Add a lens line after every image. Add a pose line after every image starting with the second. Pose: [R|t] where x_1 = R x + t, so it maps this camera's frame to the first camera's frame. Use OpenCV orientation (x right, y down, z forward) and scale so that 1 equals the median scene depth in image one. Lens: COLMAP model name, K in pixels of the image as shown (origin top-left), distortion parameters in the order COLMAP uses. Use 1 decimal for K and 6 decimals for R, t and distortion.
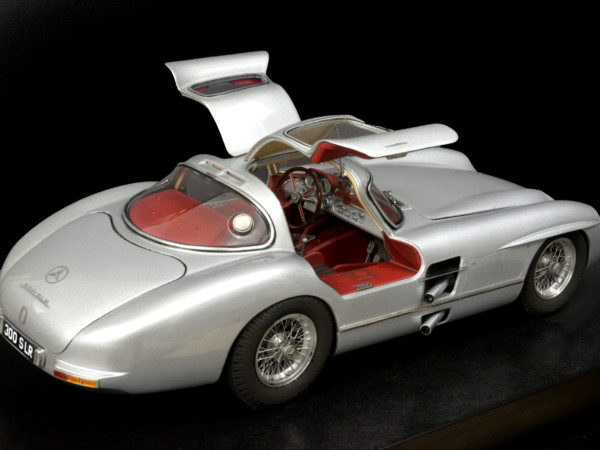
lens RADIAL K [[1452.4, 0, 300.3], [0, 1452.4, 225.7], [0, 0, 1]] dist [-0.045191, 0.000000]
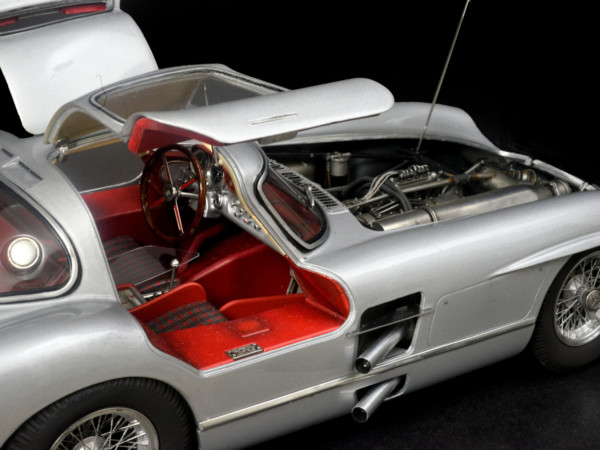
lens RADIAL K [[1452.4, 0, 300.8], [0, 1452.4, 227.6], [0, 0, 1]] dist [-0.045191, 0.000000]
pose [[0.996577, -0.001843, -0.082649, 0.116111], [0.006270, 0.998557, 0.053332, -0.040945], [0.082432, -0.053668, 0.995151, 0.407766]]
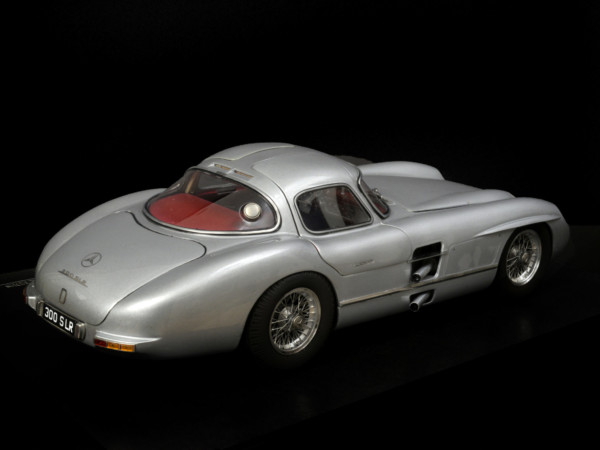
lens RADIAL K [[1452.4, 0, 298.8], [0, 1452.4, 222.5], [0, 0, 1]] dist [-0.045191, 0.000000]
pose [[0.998515, -0.038643, 0.038398, -0.045456], [0.041498, 0.996201, -0.076562, 0.092264], [-0.035294, 0.078042, 0.996325, -0.128822]]
